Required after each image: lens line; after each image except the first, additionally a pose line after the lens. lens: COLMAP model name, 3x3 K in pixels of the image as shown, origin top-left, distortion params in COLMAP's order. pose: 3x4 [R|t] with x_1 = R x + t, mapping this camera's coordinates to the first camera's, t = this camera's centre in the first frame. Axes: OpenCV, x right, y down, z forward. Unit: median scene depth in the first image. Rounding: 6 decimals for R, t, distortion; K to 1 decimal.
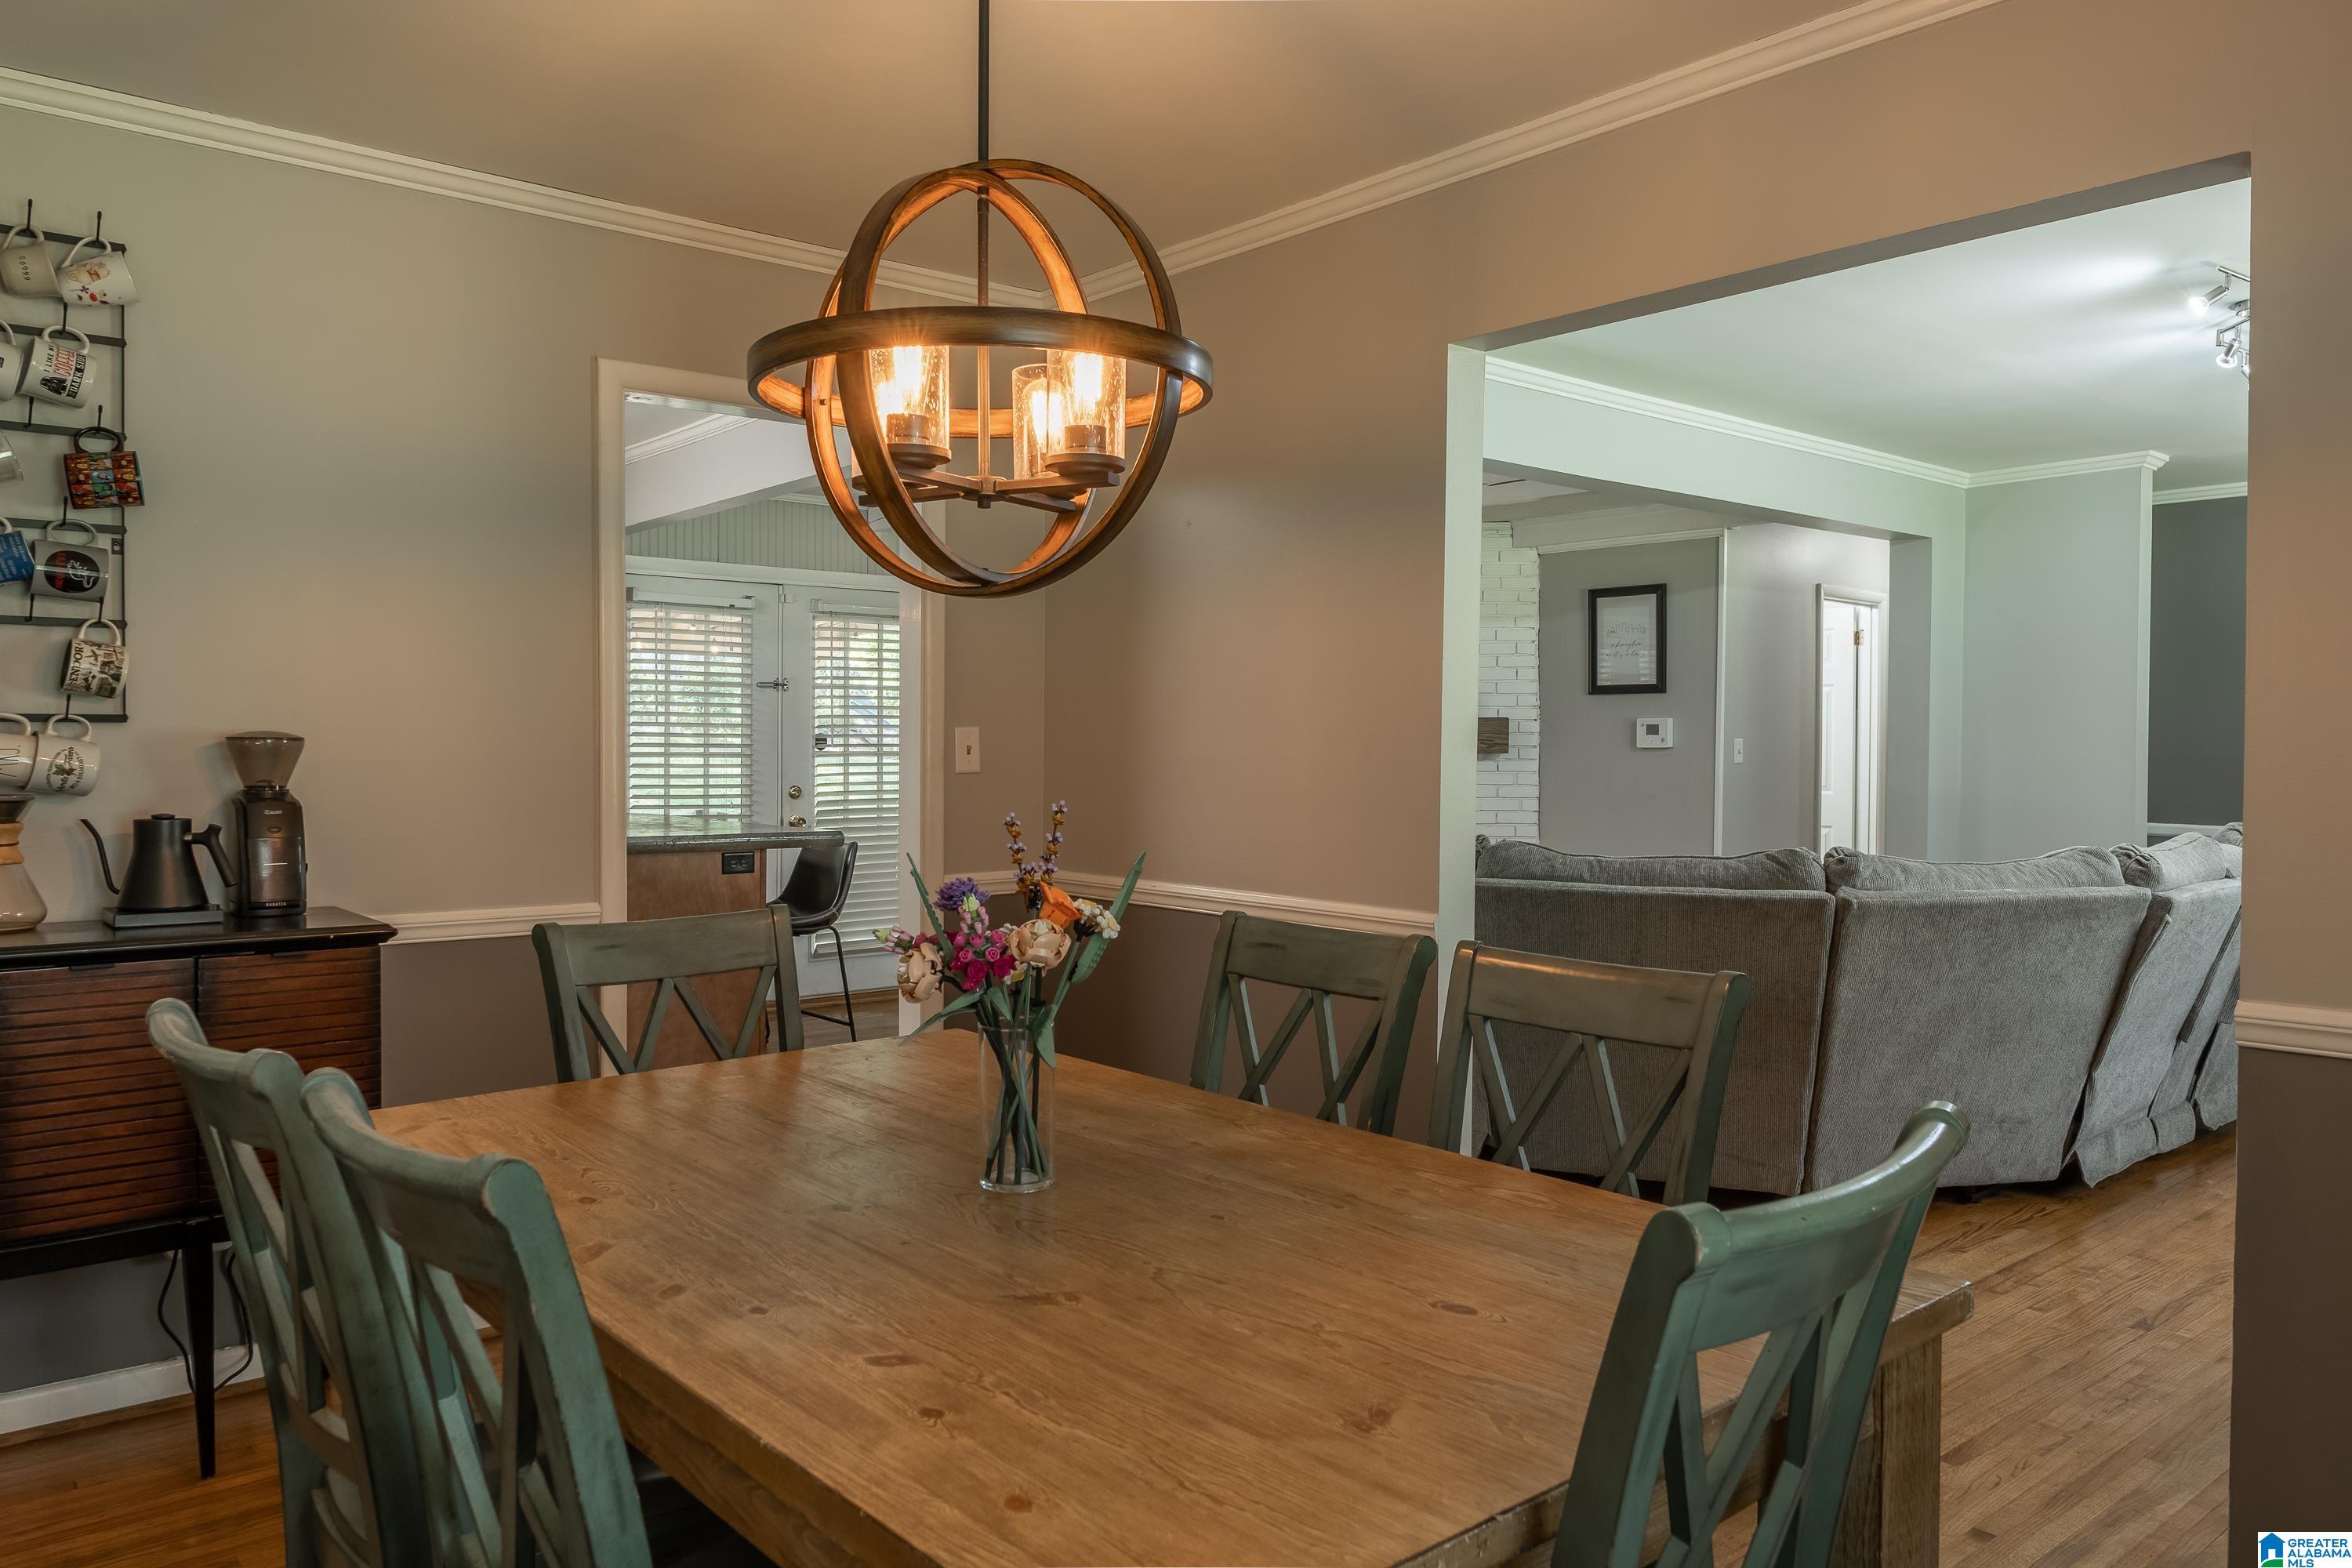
lens RADIAL K [[1589.5, 0, 1176.0], [0, 1589.5, 784.0], [0, 0, 1]] dist [0.000465, 0.000587]
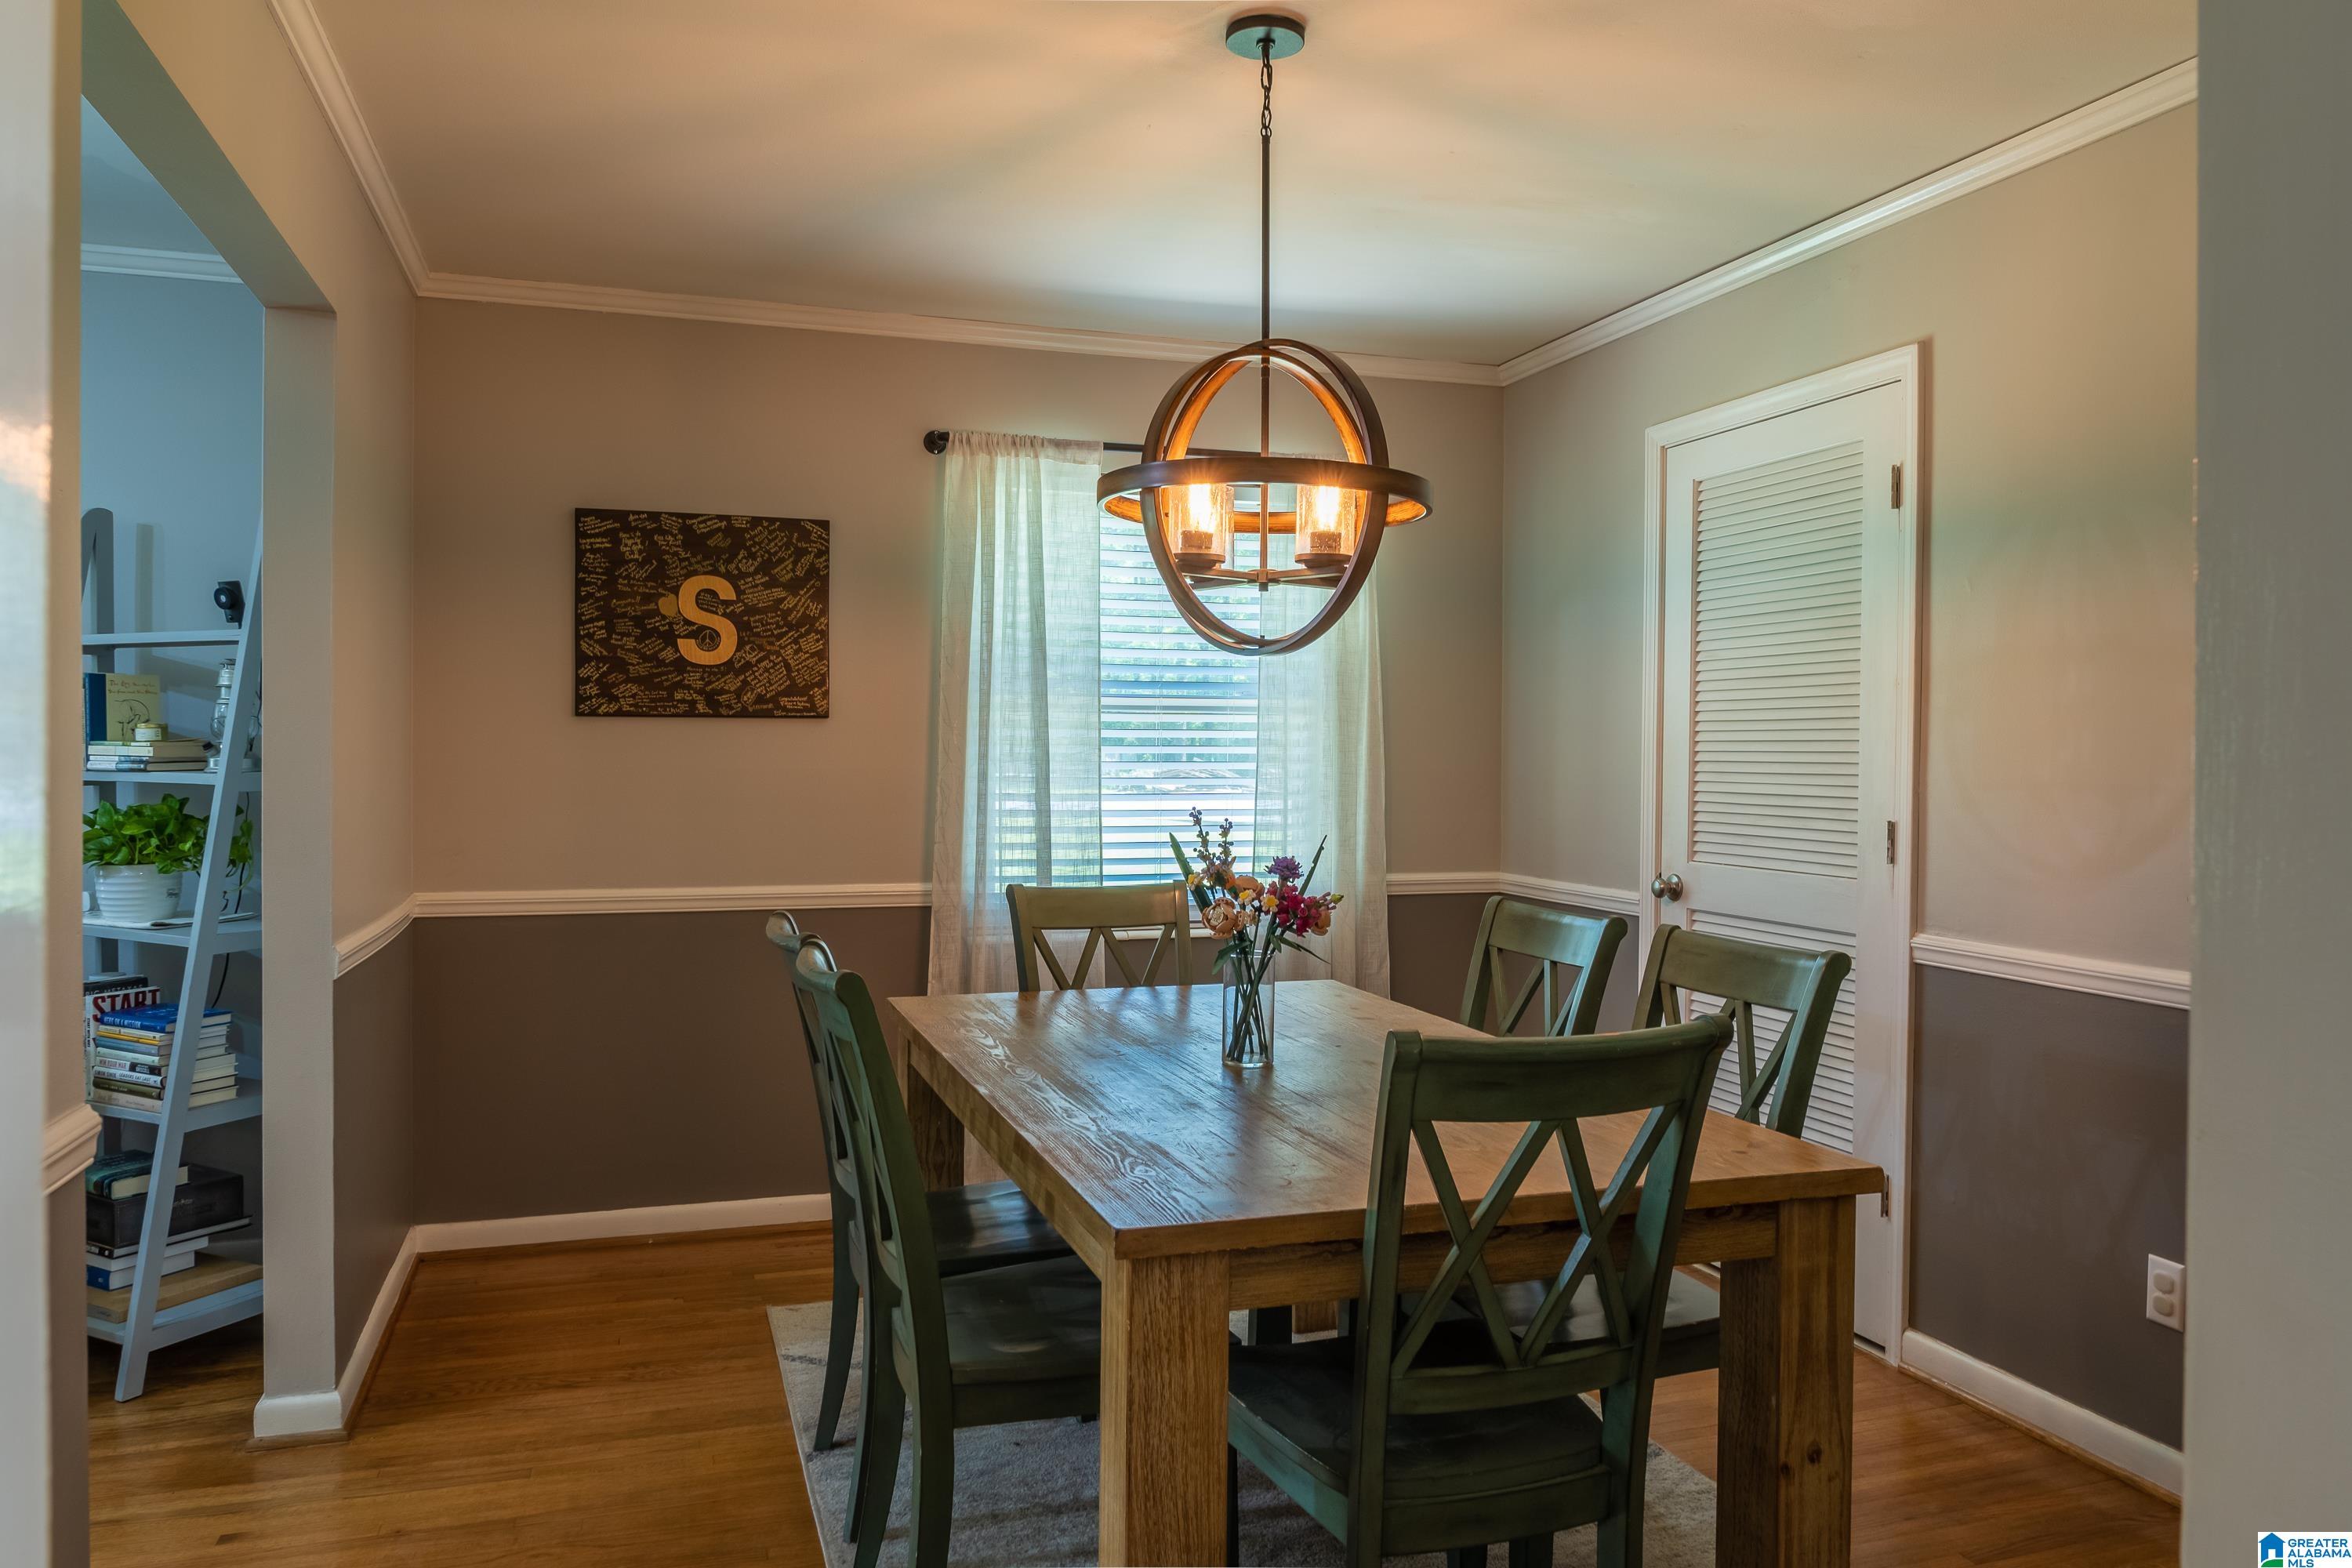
lens RADIAL K [[1589.5, 0, 1176.0], [0, 1589.5, 784.0], [0, 0, 1]] dist [0.000465, 0.000587]
pose [[0.934377, 0.010441, -0.356132, 0.320919], [-0.017483, 0.999710, -0.016559, 0.026977], [0.355856, 0.021699, 0.934289, -0.368740]]
